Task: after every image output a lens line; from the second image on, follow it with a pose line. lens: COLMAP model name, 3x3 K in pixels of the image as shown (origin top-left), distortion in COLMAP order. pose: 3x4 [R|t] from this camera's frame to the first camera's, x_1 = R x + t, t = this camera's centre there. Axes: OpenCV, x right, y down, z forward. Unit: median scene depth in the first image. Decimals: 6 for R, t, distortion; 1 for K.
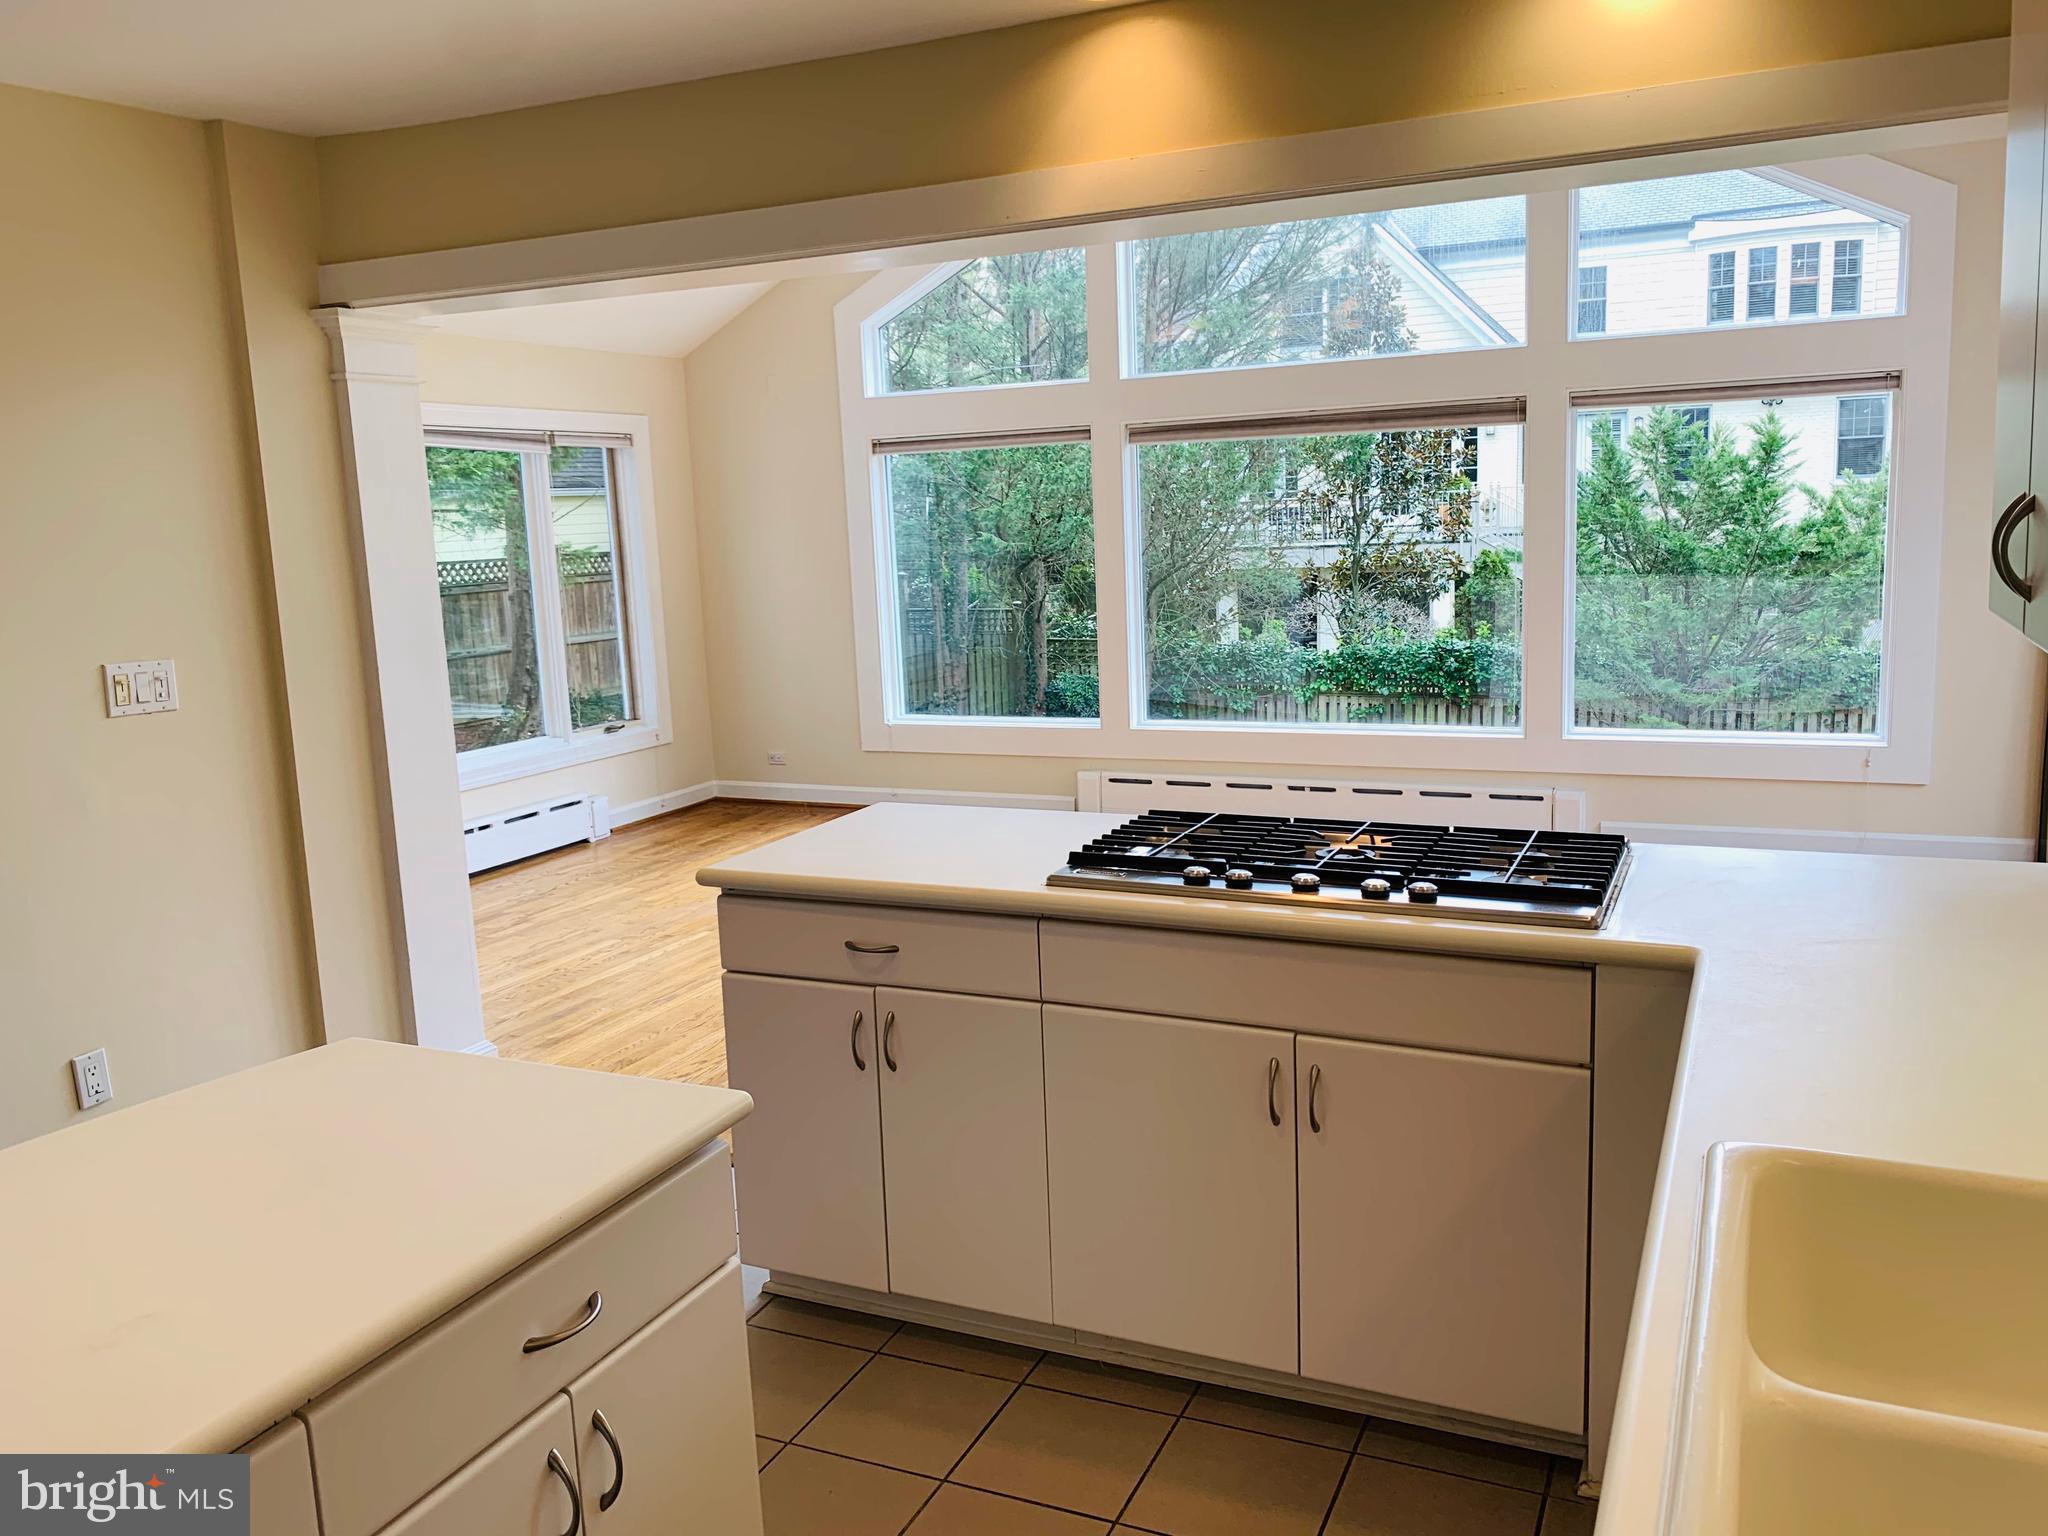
lens RADIAL K [[1567.2, 0, 1019.1], [0, 1567.2, 749.2], [0, 0, 1]] dist [0.050883, -0.061850]
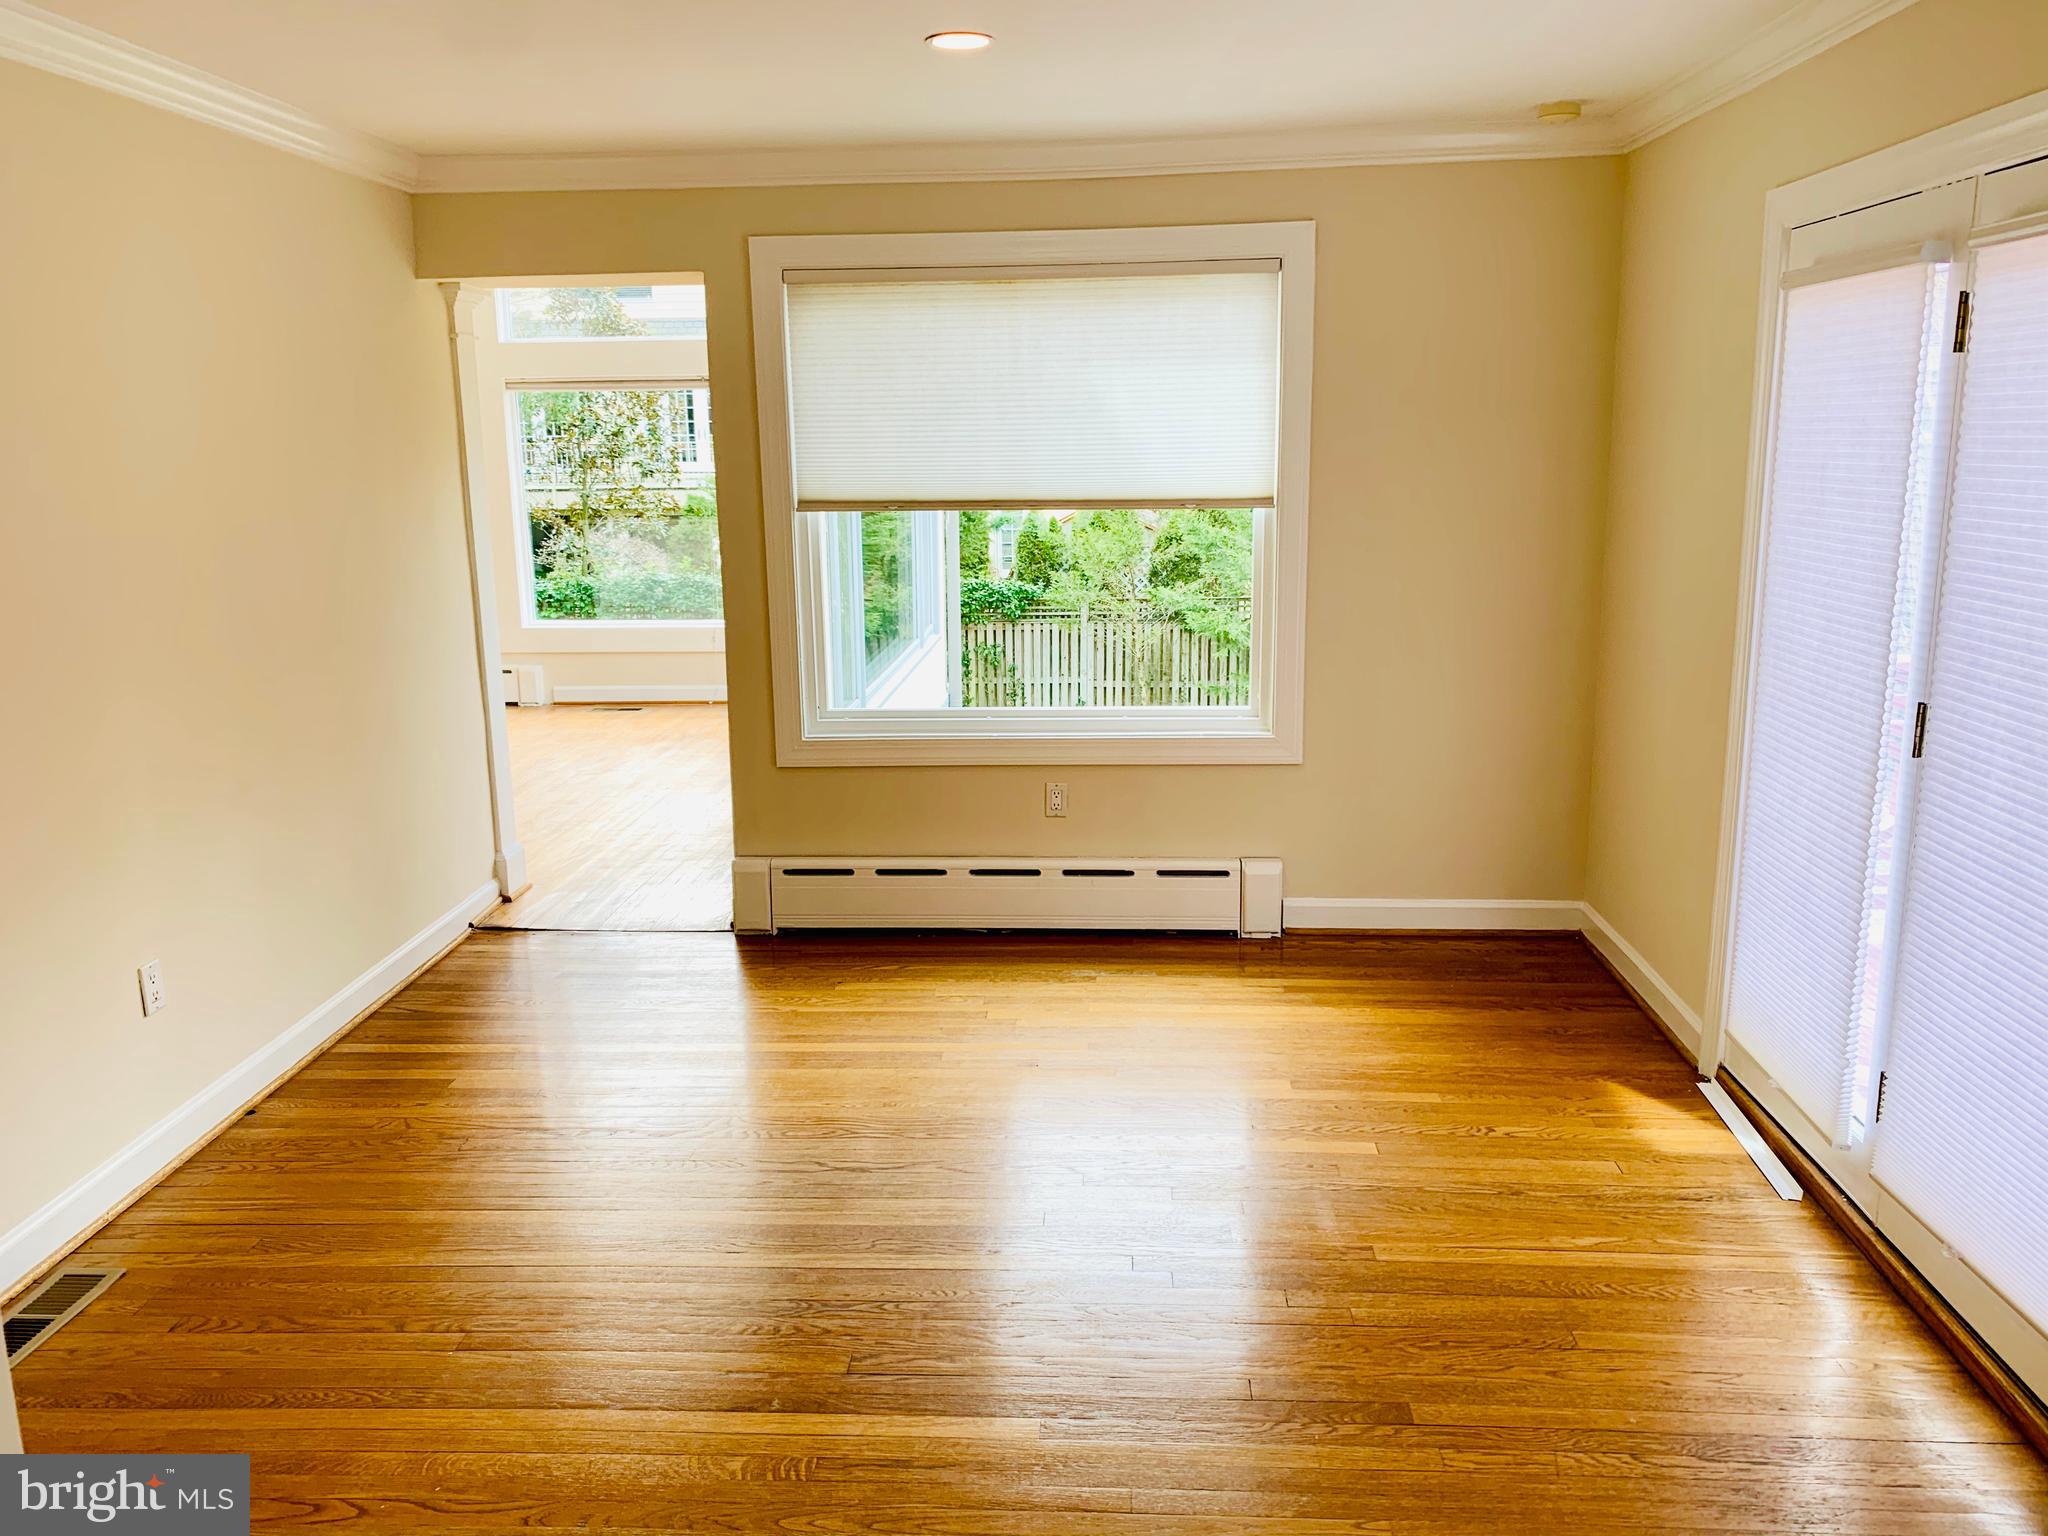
lens RADIAL K [[1567.2, 0, 1024.2], [0, 1567.2, 764.6], [0, 0, 1]] dist [0.050883, -0.061850]
pose [[0.927735, -0.048235, 0.370109, 0.203991], [0.031871, 0.998230, 0.050206, 0.051007], [-0.371876, -0.034782, 0.927631, -0.407600]]
